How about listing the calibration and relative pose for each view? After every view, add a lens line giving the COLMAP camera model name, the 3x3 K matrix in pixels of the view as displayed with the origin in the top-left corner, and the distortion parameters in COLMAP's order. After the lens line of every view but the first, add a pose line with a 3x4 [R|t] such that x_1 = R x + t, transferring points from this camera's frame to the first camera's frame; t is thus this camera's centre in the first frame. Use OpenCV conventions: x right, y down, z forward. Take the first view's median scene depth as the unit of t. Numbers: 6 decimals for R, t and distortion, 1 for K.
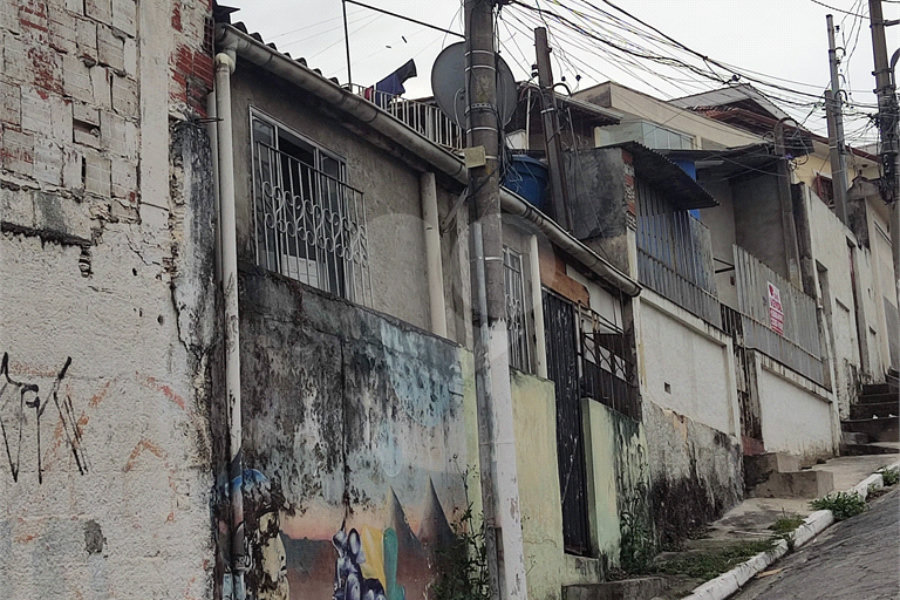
lens RADIAL K [[1816.8, 0, 450.0], [0, 1816.8, 300.0], [0, 0, 1]] dist [0.273247, -1.734692]
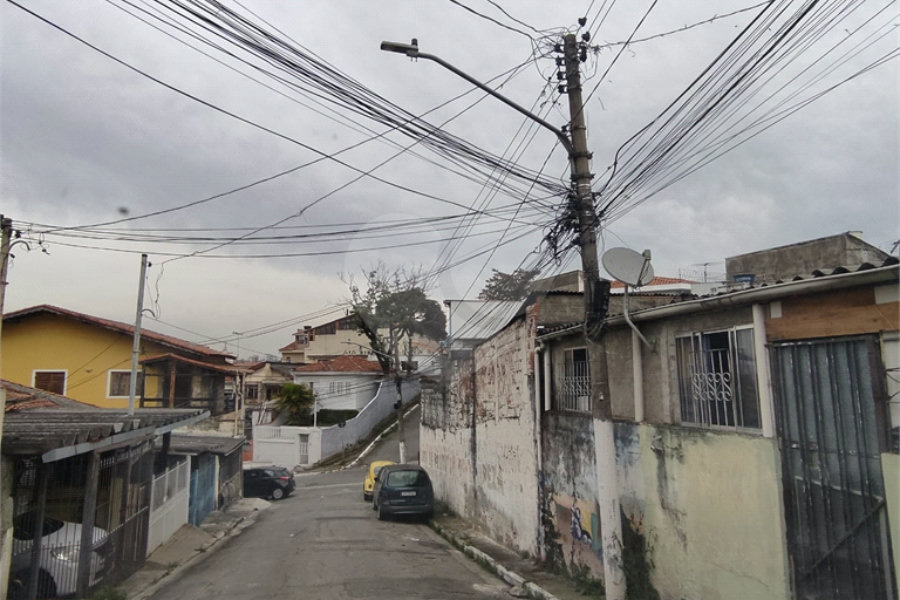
lens RADIAL K [[562.6, 0, 450.0], [0, 562.6, 300.0], [0, 0, 1]] dist [-0.056046, 0.061039]
pose [[-0.812785, -0.015080, -0.582369, 0.373908], [0.178432, 0.945176, -0.273504, 0.021147], [0.554566, -0.326213, -0.765534, 1.072997]]
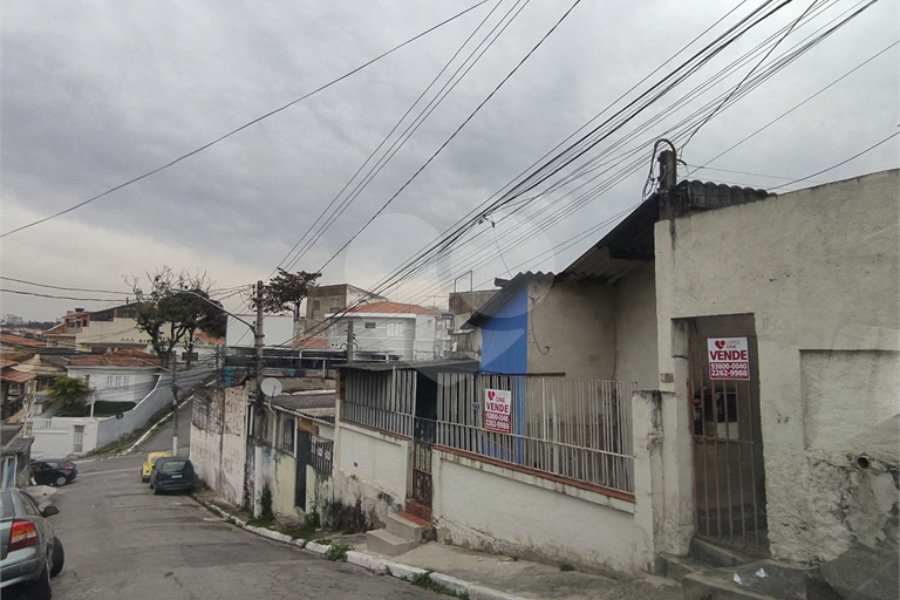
lens RADIAL K [[562.6, 0, 450.0], [0, 562.6, 300.0], [0, 0, 1]] dist [-0.056046, 0.061039]
pose [[-0.558792, -0.032277, -0.828679, 0.731808], [0.189008, 0.967988, -0.165154, -0.015380], [0.807482, -0.248914, -0.534803, 1.740140]]
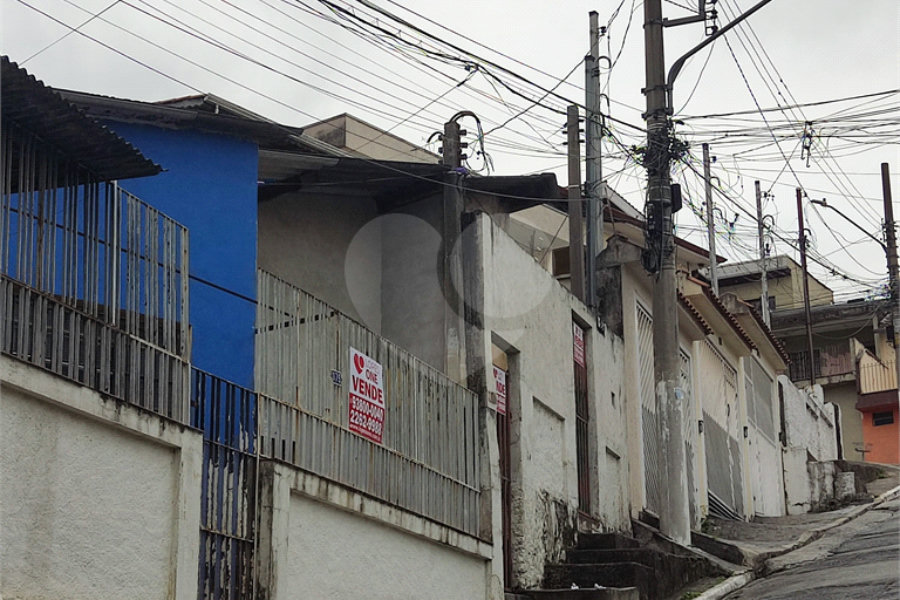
lens RADIAL K [[1816.8, 0, 450.0], [0, 1816.8, 300.0], [0, 0, 1]] dist [0.273247, -1.734692]
pose [[0.997088, 0.062371, 0.043888, 0.259621], [-0.059329, 0.995954, -0.067488, 0.017313], [-0.047920, 0.064688, 0.996754, 0.611864]]
